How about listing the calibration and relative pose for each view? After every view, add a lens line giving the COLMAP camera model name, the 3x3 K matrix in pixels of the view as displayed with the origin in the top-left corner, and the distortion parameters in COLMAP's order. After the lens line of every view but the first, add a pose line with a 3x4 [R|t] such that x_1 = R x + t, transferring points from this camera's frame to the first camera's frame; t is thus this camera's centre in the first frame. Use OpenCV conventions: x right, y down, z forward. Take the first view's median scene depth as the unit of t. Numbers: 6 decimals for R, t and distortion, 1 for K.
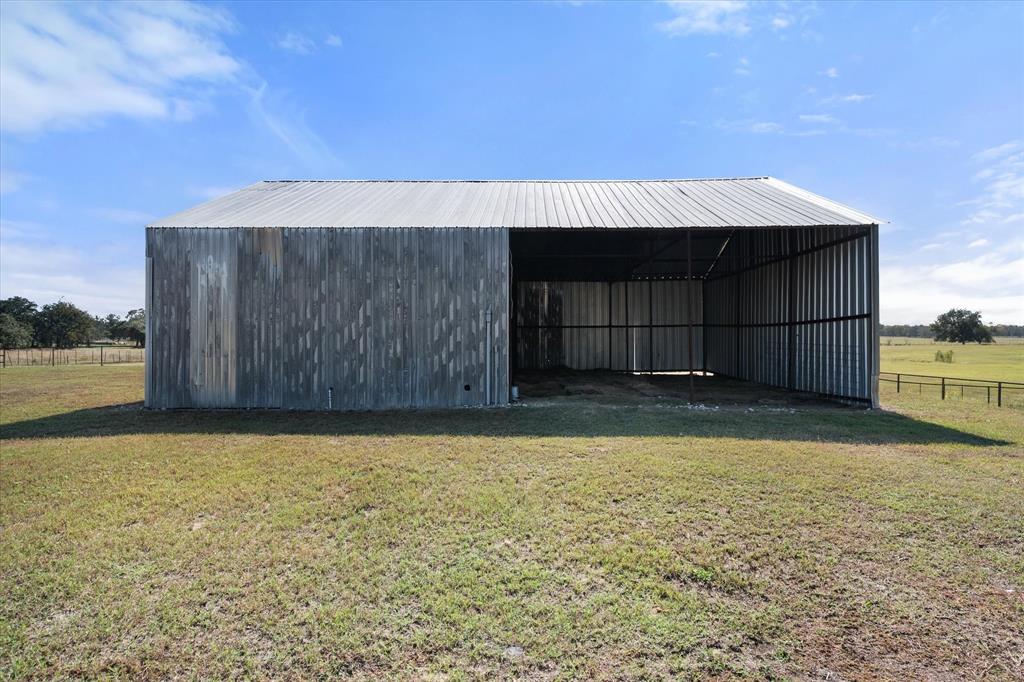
lens RADIAL K [[418.3, 0, 512.0], [0, 418.3, 341.0], [0, 0, 1]] dist [0.000472, -0.000401]
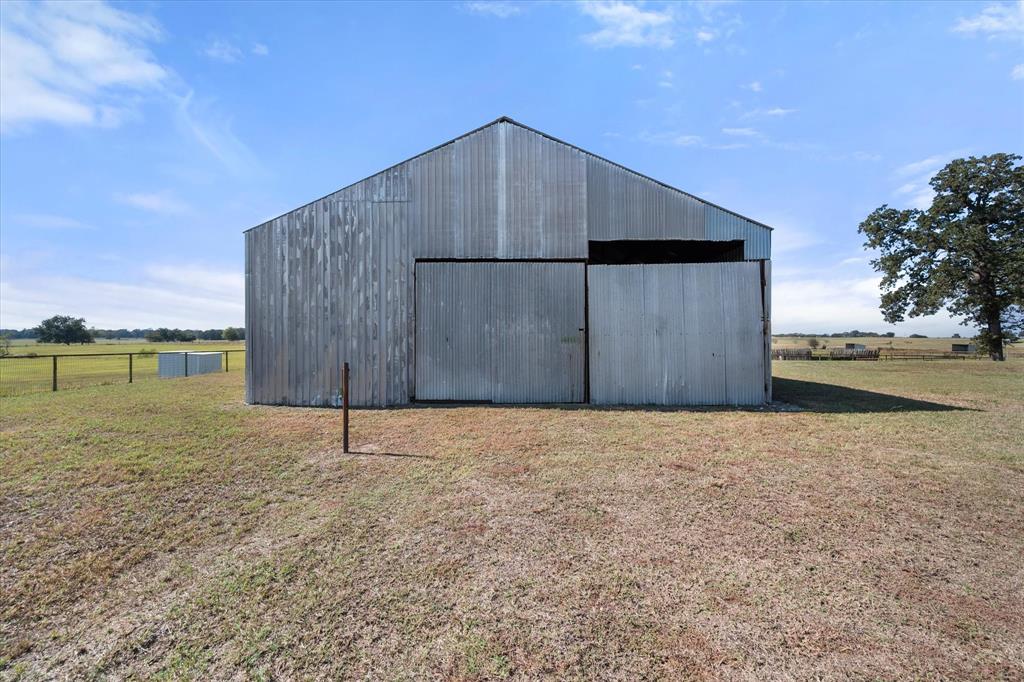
lens RADIAL K [[424.8, 0, 513.4], [0, 424.8, 350.6], [0, 0, 1]] dist [0.000318, -0.000115]
pose [[0.999945, 0.010493, -0.000473, 0.189893], [-0.010494, 0.999941, -0.002711, 0.001107], [0.000445, 0.002716, 0.999996, -0.017483]]
